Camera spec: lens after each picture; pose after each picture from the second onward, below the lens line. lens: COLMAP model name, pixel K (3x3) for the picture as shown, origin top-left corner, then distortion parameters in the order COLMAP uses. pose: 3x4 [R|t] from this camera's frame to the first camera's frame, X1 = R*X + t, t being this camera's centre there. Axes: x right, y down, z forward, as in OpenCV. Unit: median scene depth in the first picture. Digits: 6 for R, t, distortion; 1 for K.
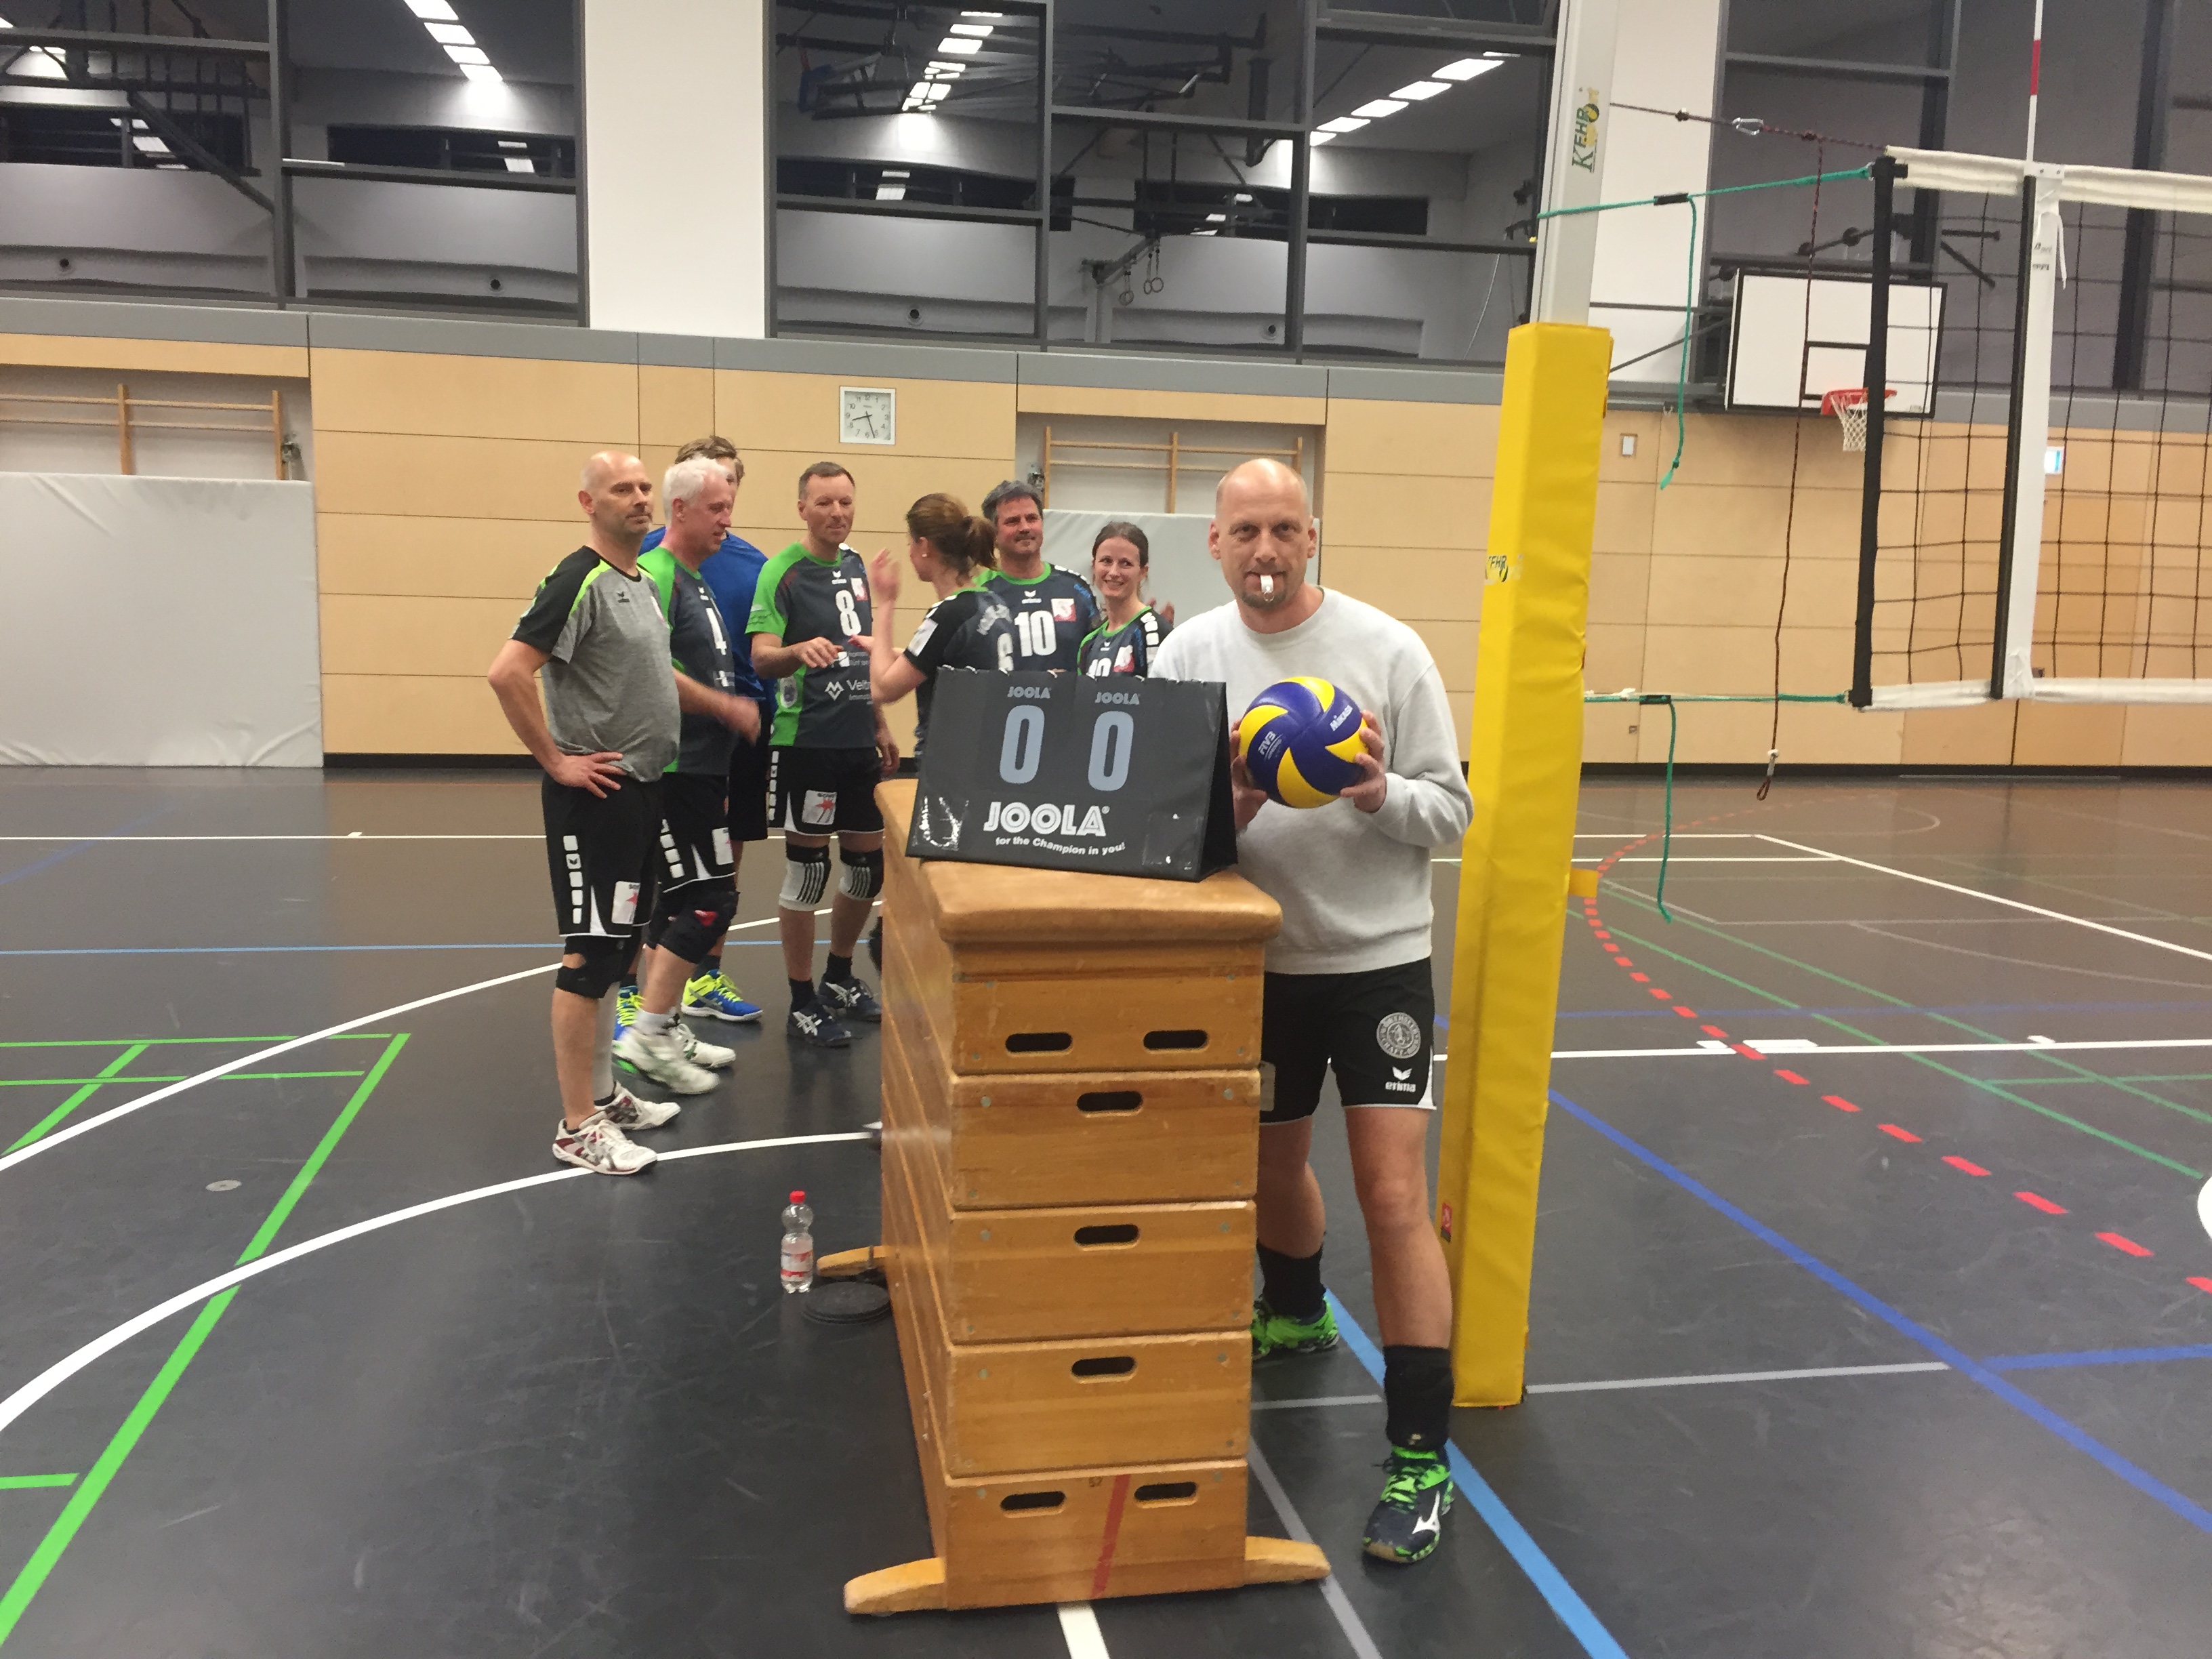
lens RADIAL K [[1909.7, 0, 1106.0], [0, 1909.7, 829.5], [0, 0, 1]] dist [0.044536, -0.165447]
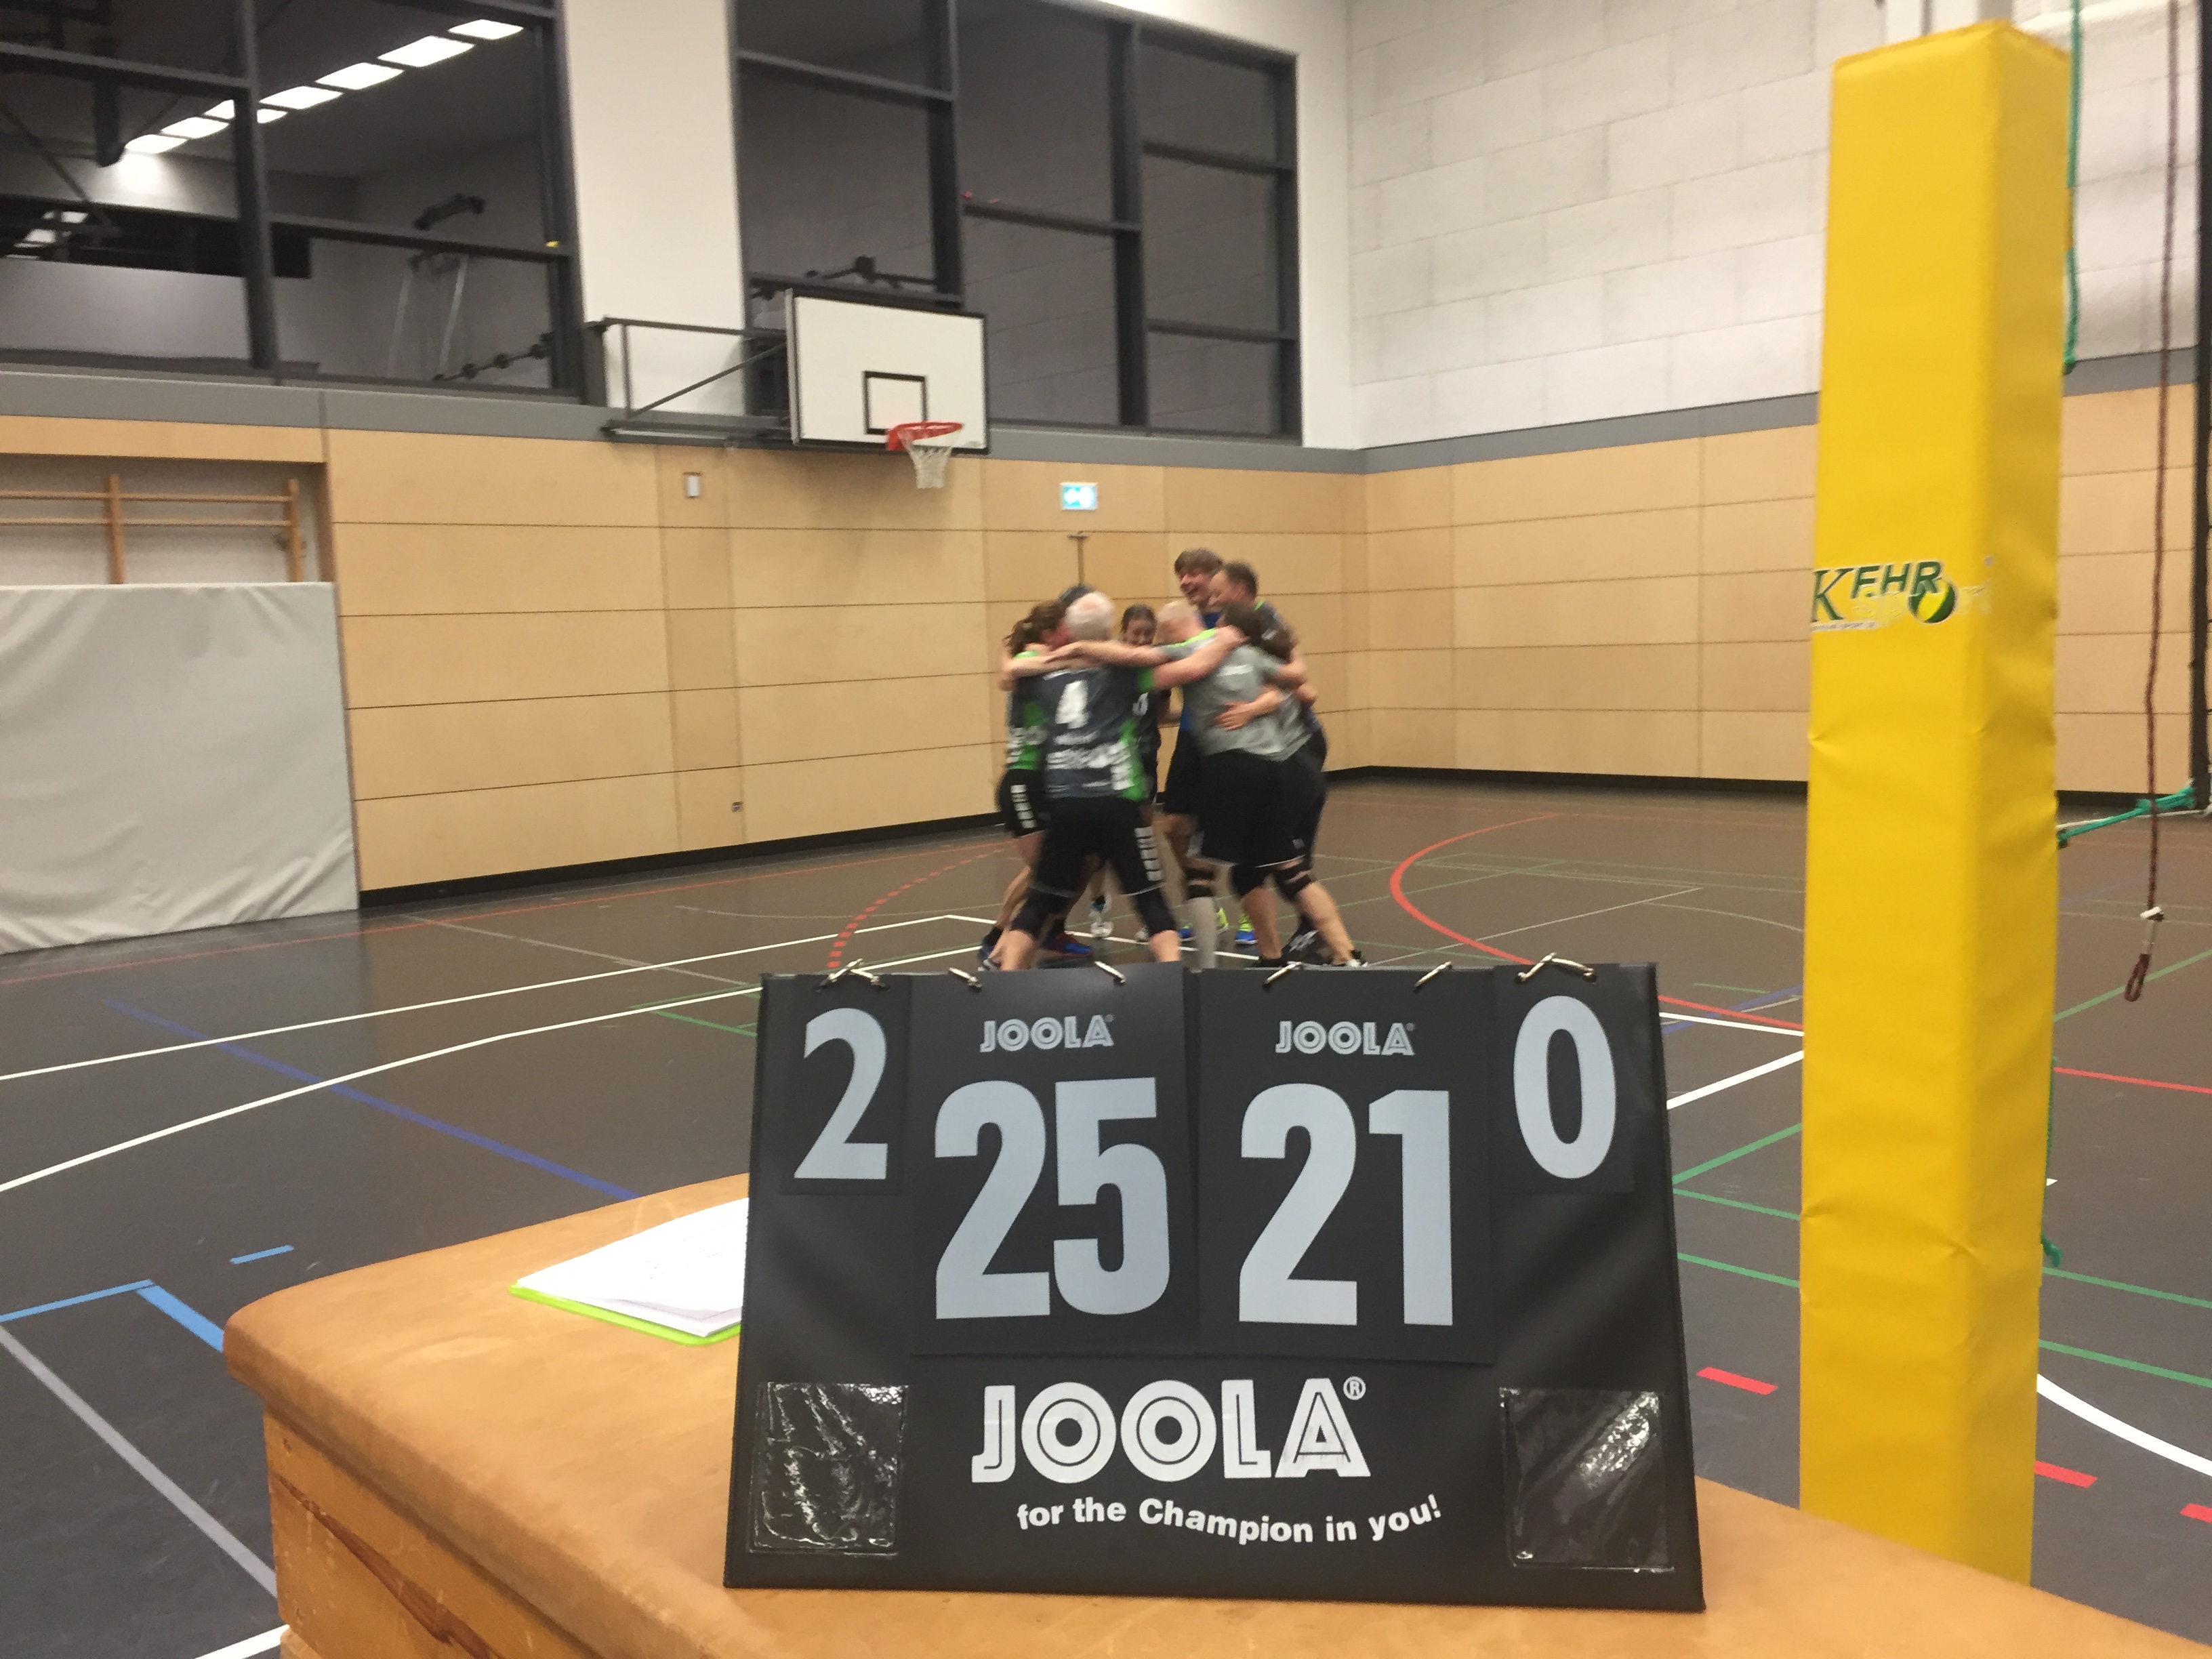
lens RADIAL K [[1909.7, 0, 1106.0], [0, 1909.7, 829.5], [0, 0, 1]] dist [0.044536, -0.165447]
pose [[0.840290, -0.105771, 0.531719, -0.051179], [0.119781, 0.992767, 0.008190, -0.028726], [-0.528740, 0.056807, 0.846881, 0.166502]]
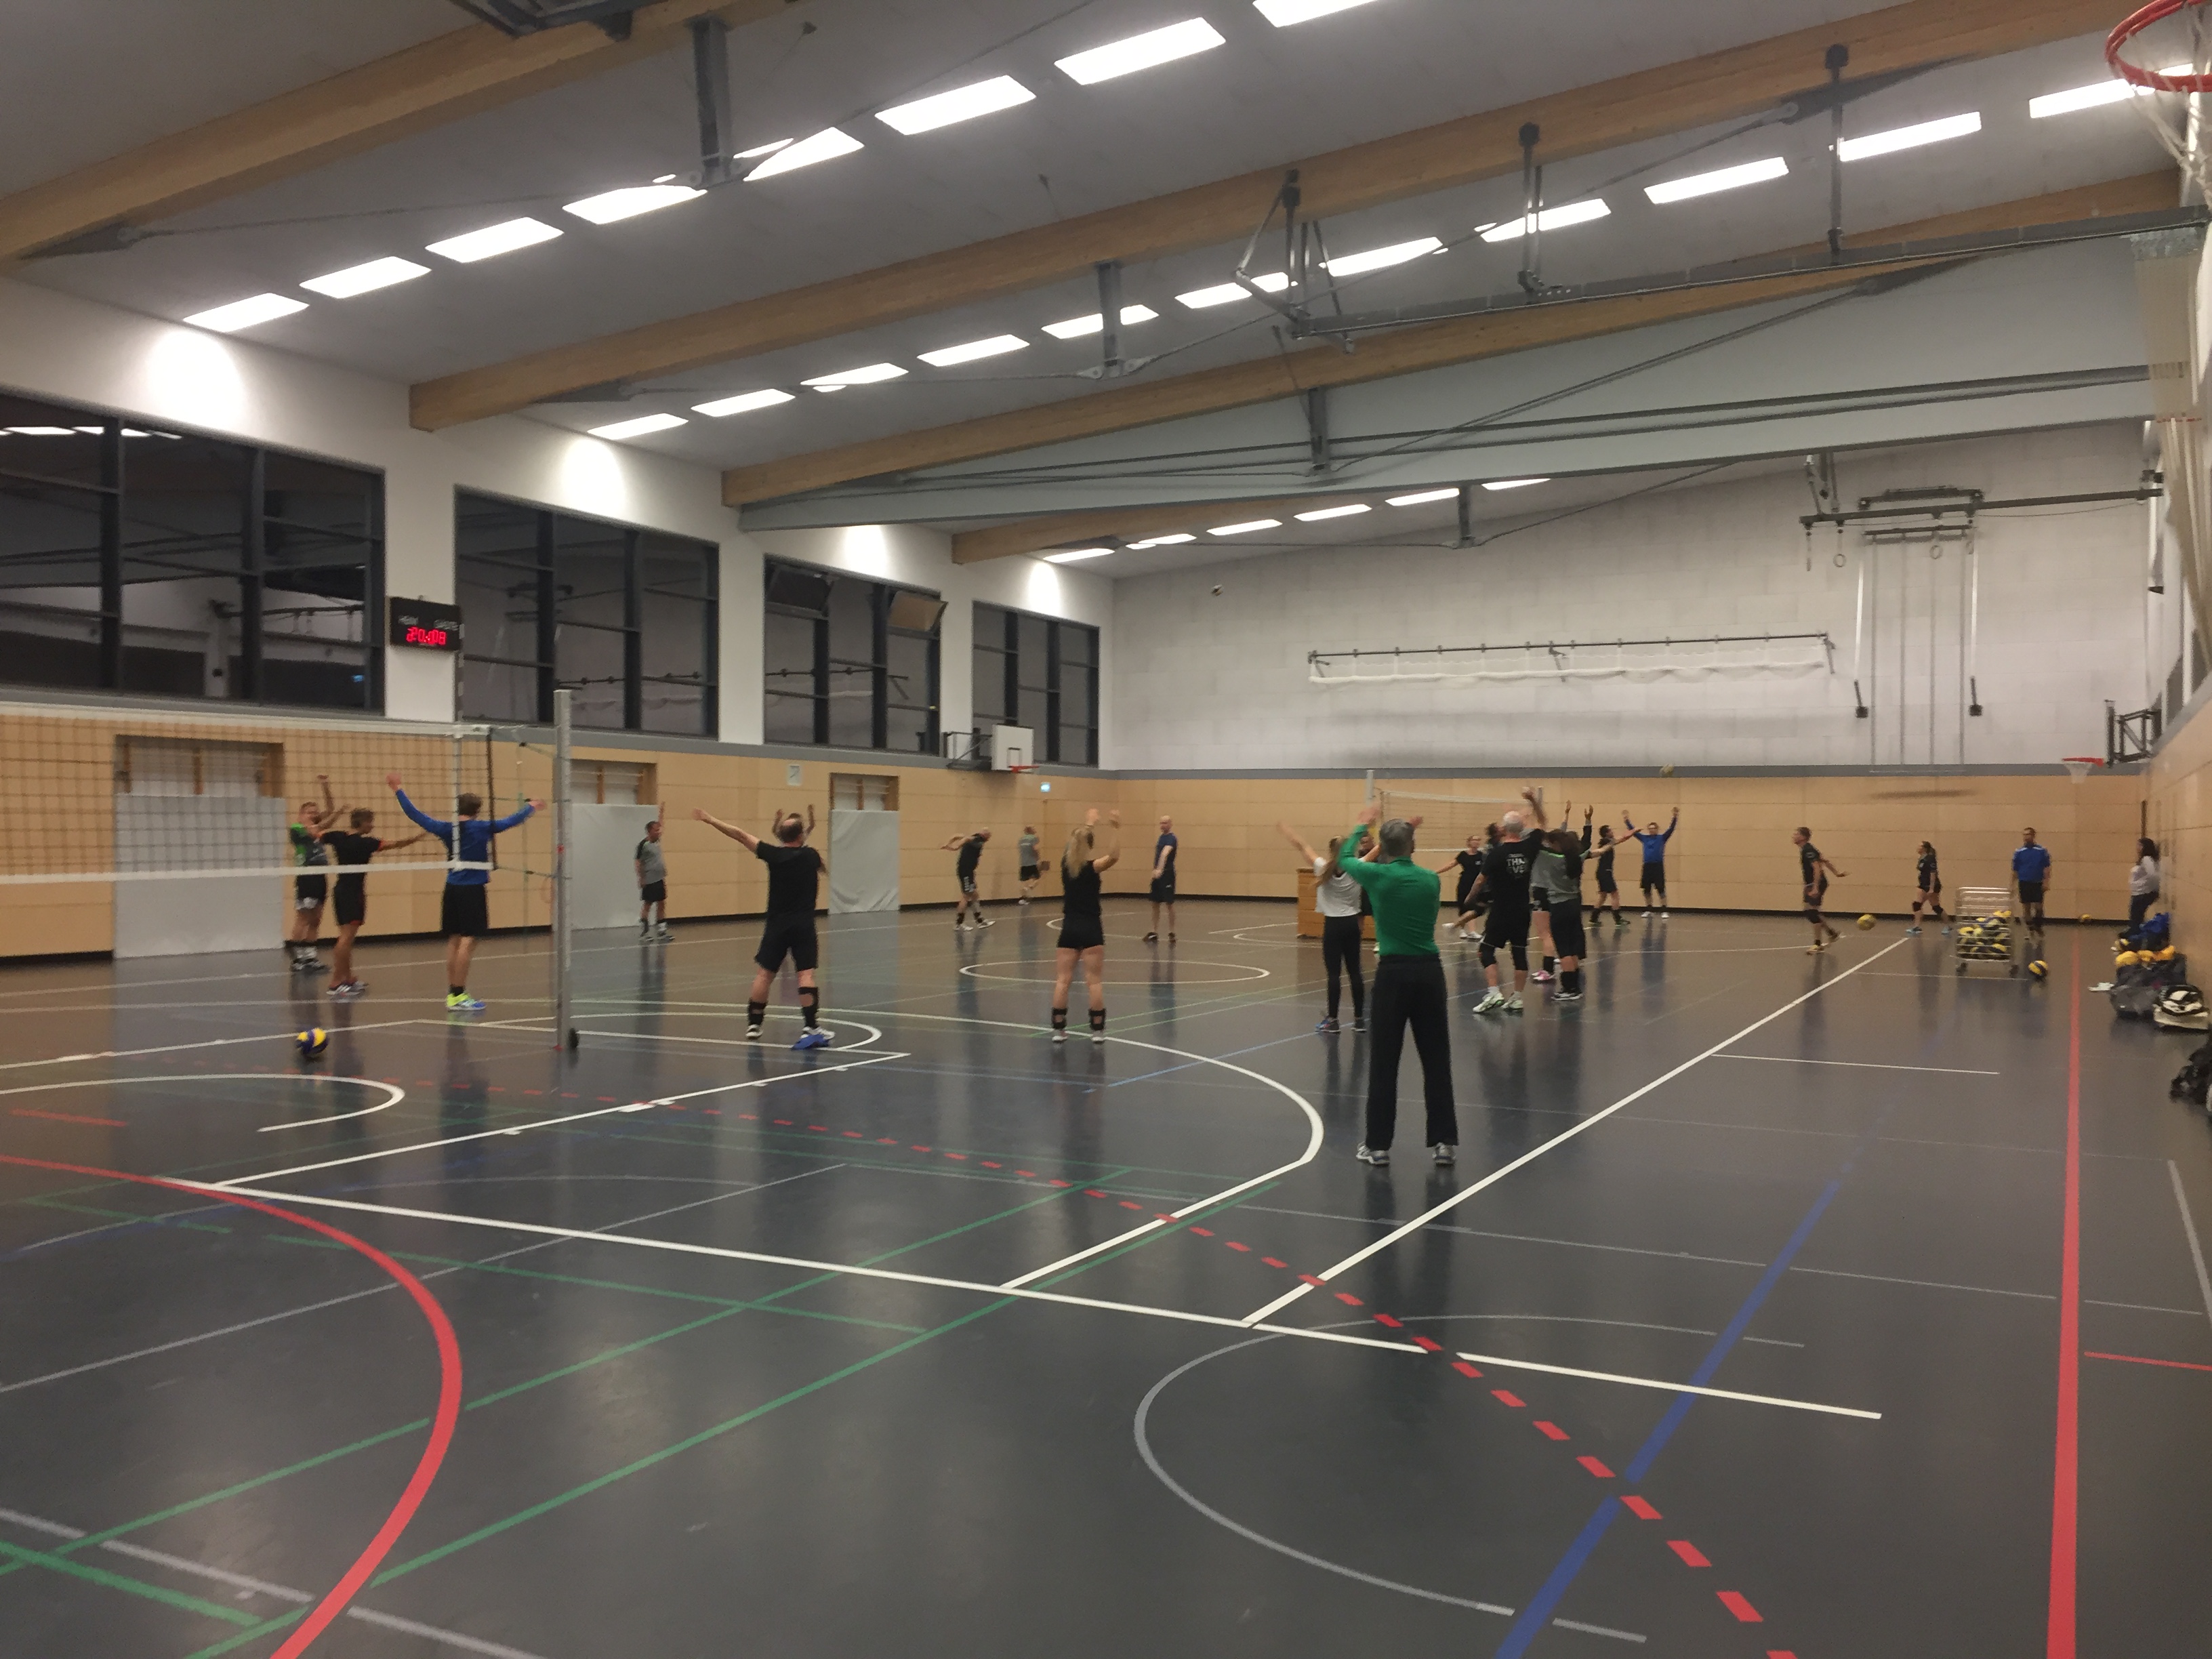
lens RADIAL K [[1909.7, 0, 1106.0], [0, 1909.7, 829.5], [0, 0, 1]] dist [0.044536, -0.165447]
pose [[0.615867, -0.017262, 0.787661, -1.728367], [0.091586, 0.994550, -0.049815, 0.016449], [-0.782508, 0.102819, 0.614092, -0.803151]]
